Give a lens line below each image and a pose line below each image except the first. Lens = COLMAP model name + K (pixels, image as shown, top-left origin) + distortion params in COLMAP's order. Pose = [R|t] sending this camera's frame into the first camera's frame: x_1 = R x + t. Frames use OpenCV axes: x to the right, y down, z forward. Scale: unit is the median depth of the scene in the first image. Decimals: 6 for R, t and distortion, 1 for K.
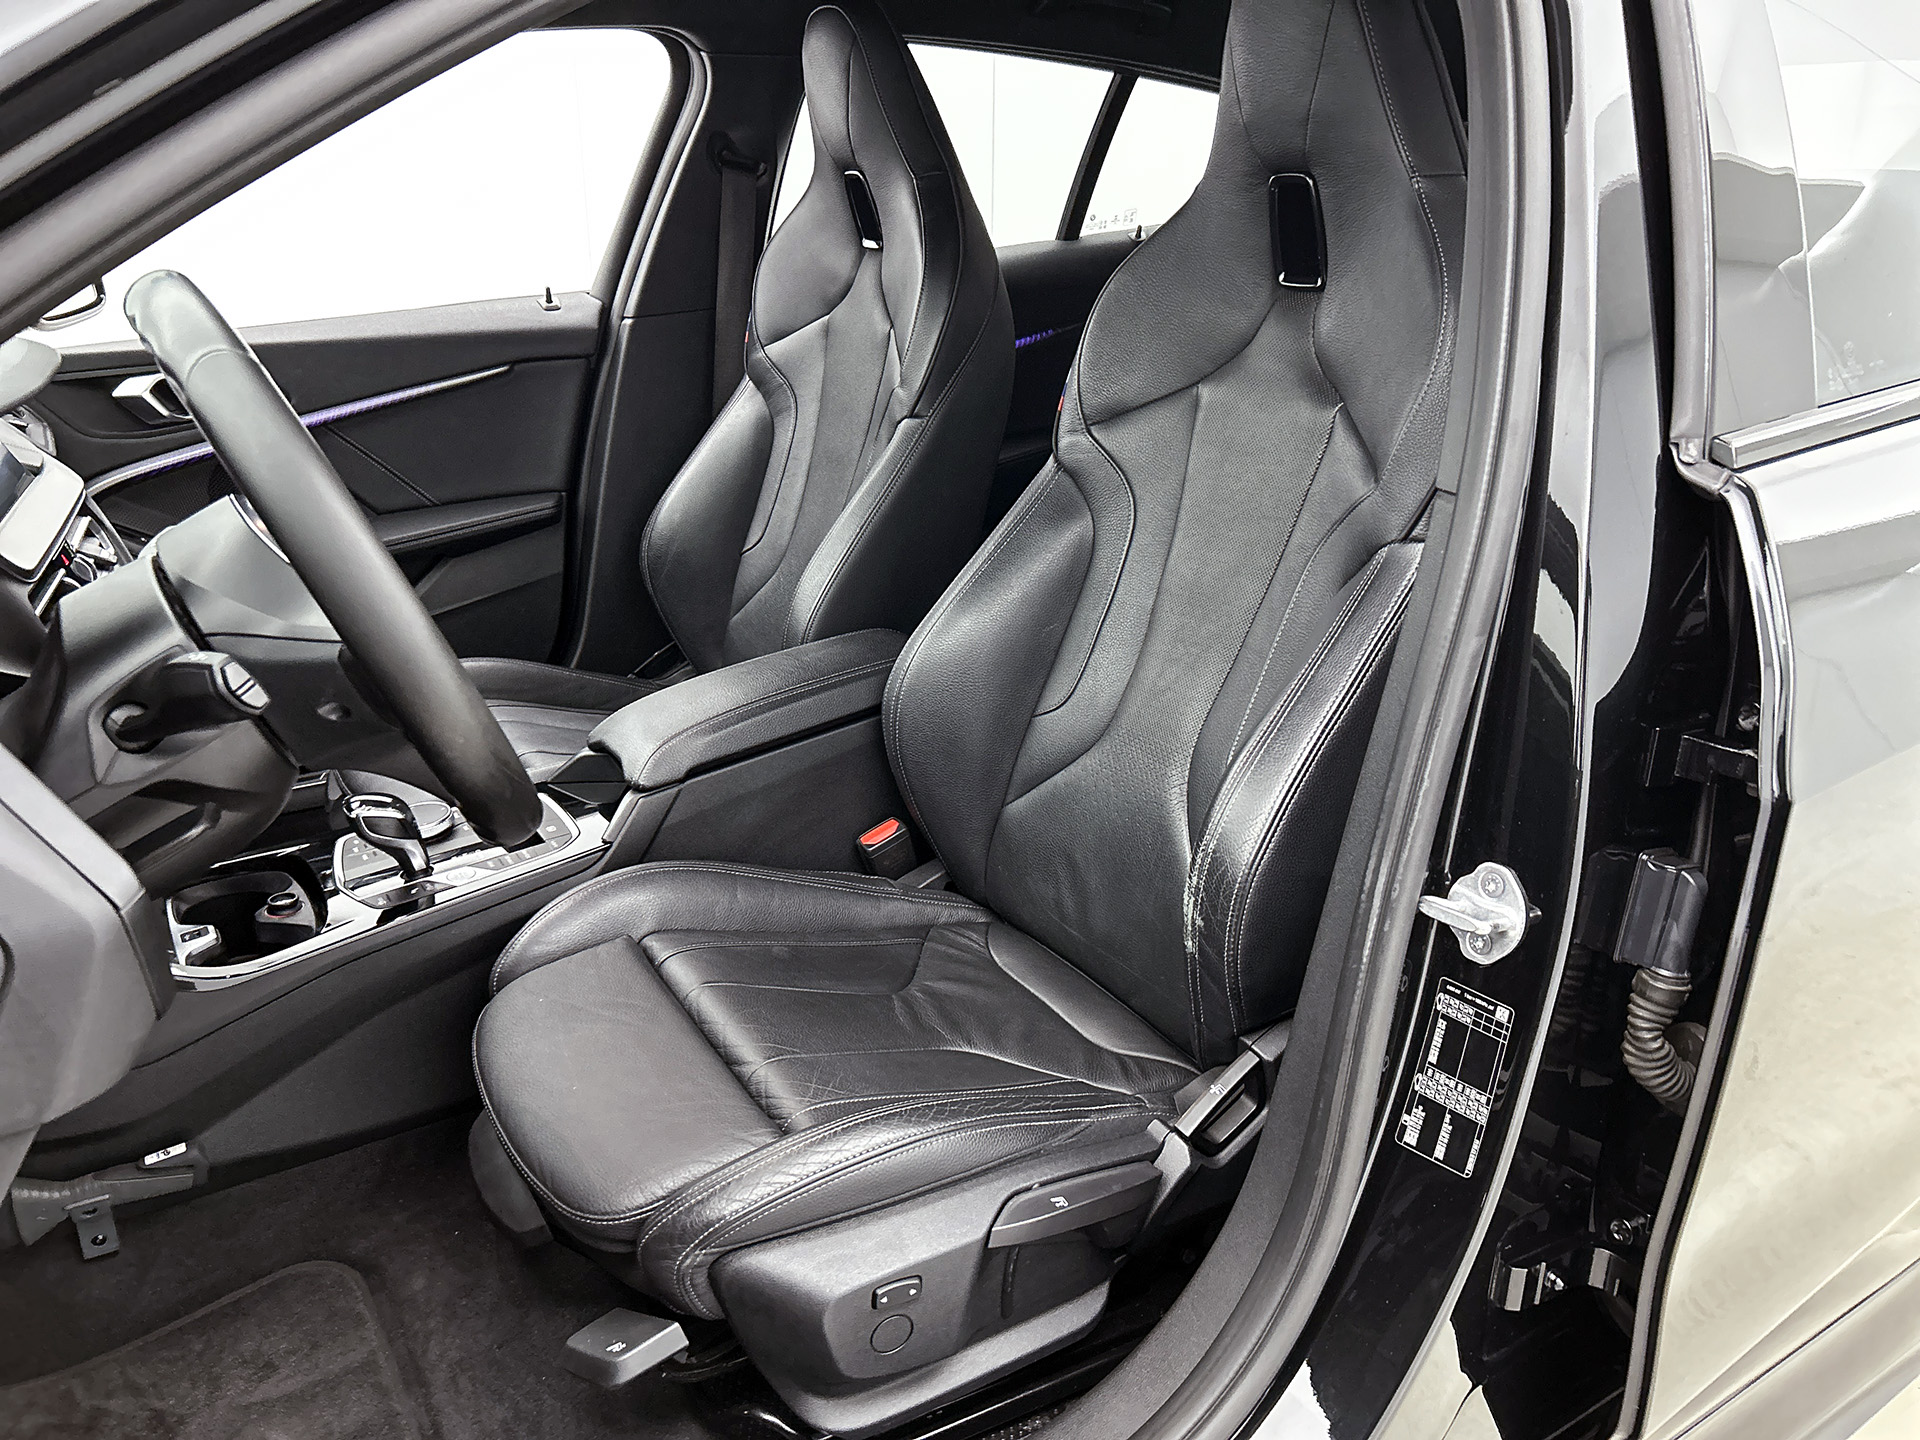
lens RADIAL K [[1442.3, 0, 974.1], [0, 1442.3, 729.1], [0, 0, 1]] dist [0.012109, -0.024701]
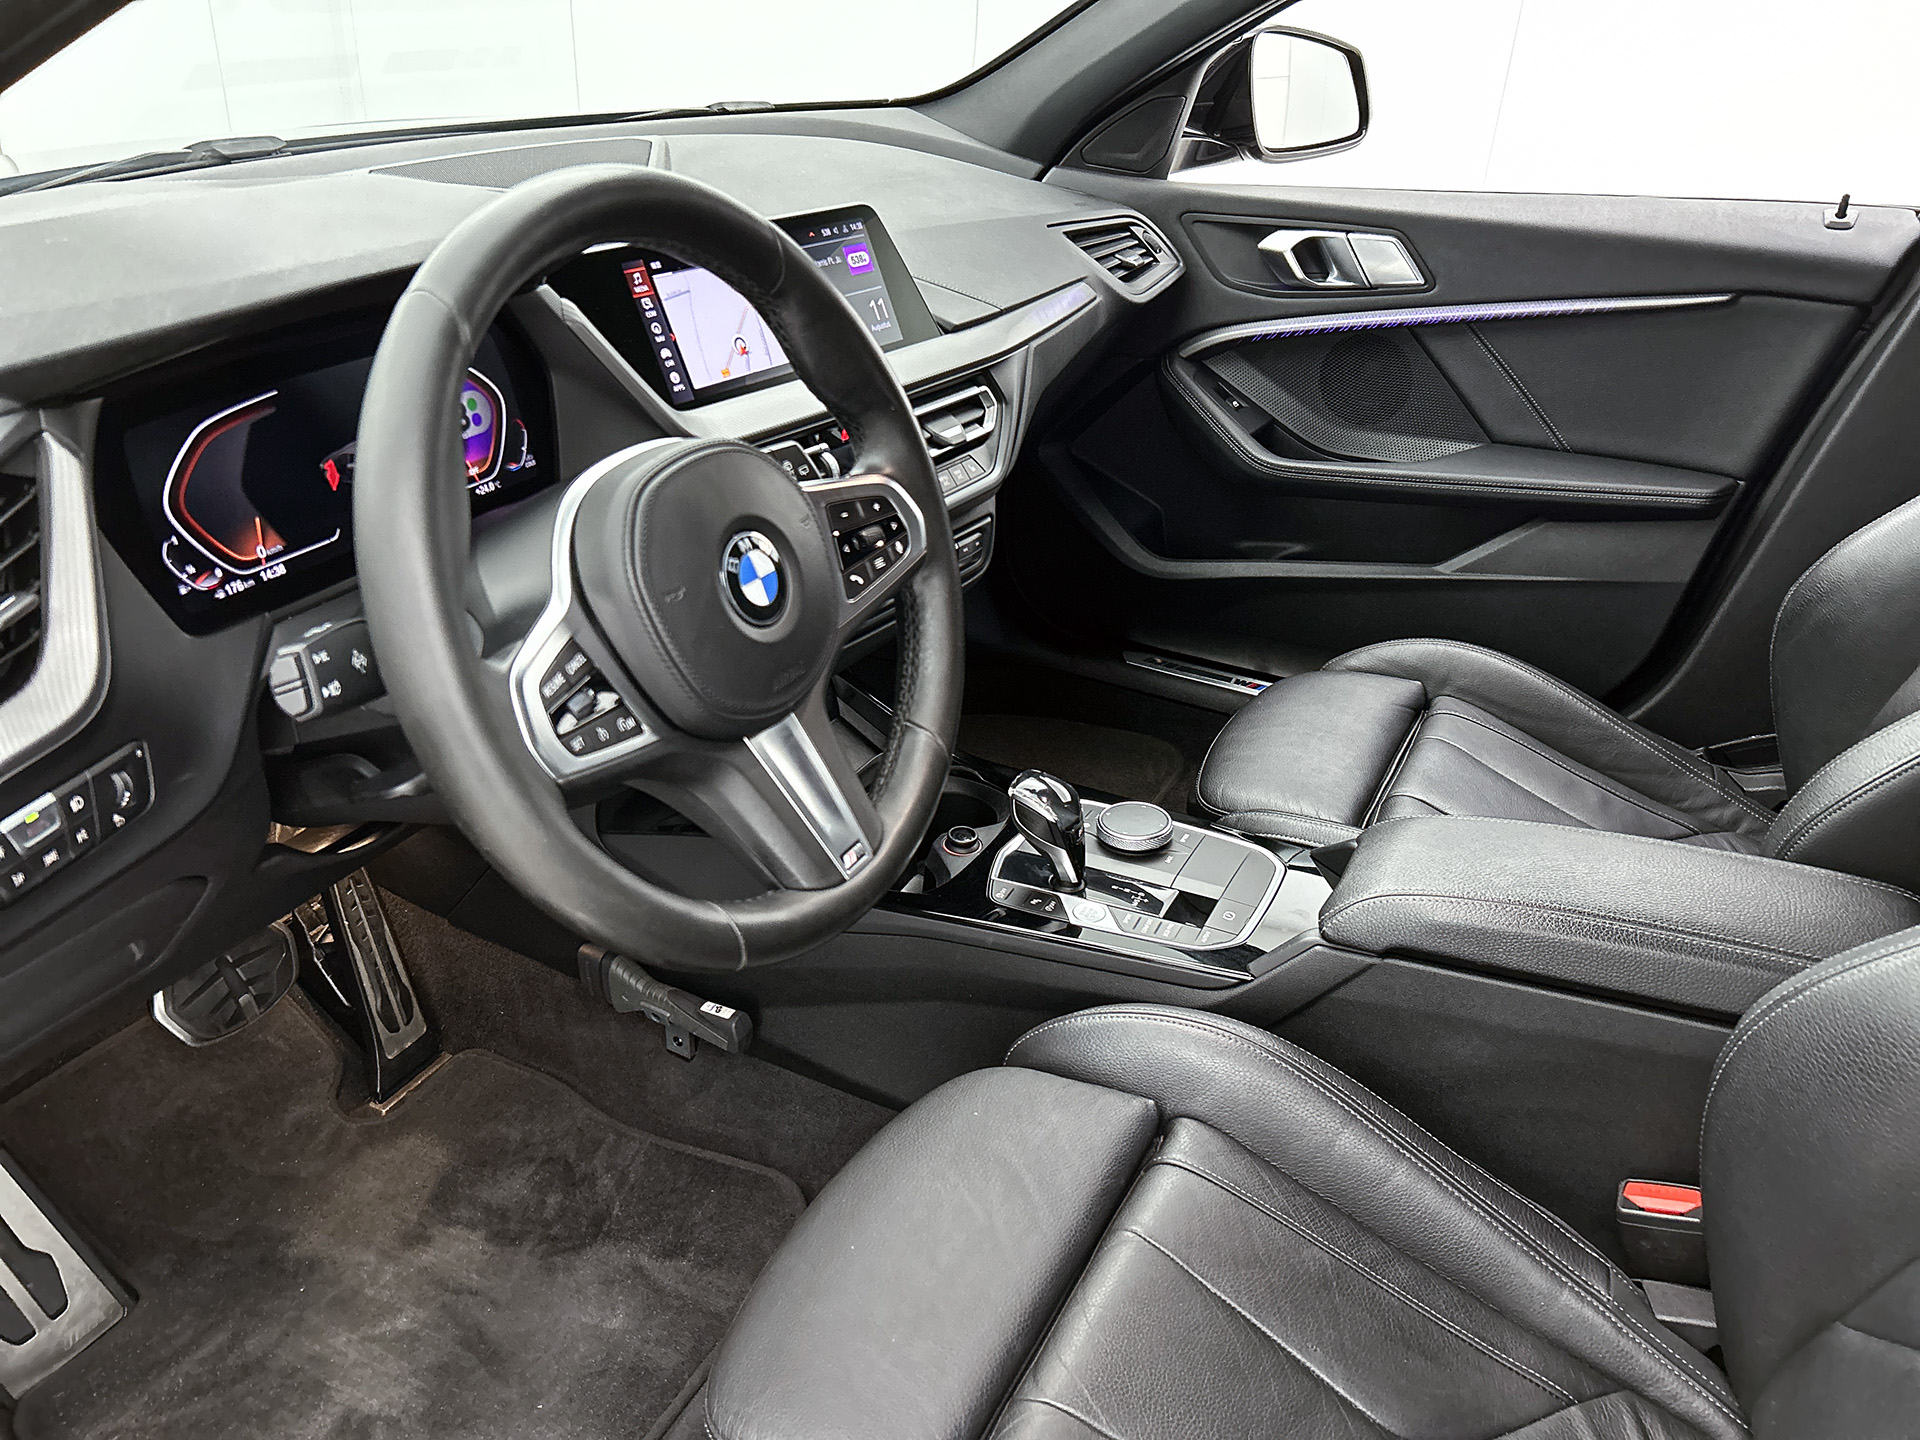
lens RADIAL K [[1442.3, 0, 948.8], [0, 1442.3, 720.9], [0, 0, 1]] dist [0.012109, -0.024701]
pose [[0.499933, 0.421523, -0.756562, 0.133704], [-0.336474, 0.899473, 0.278806, -0.147205], [0.798030, 0.115180, 0.591508, 0.324106]]
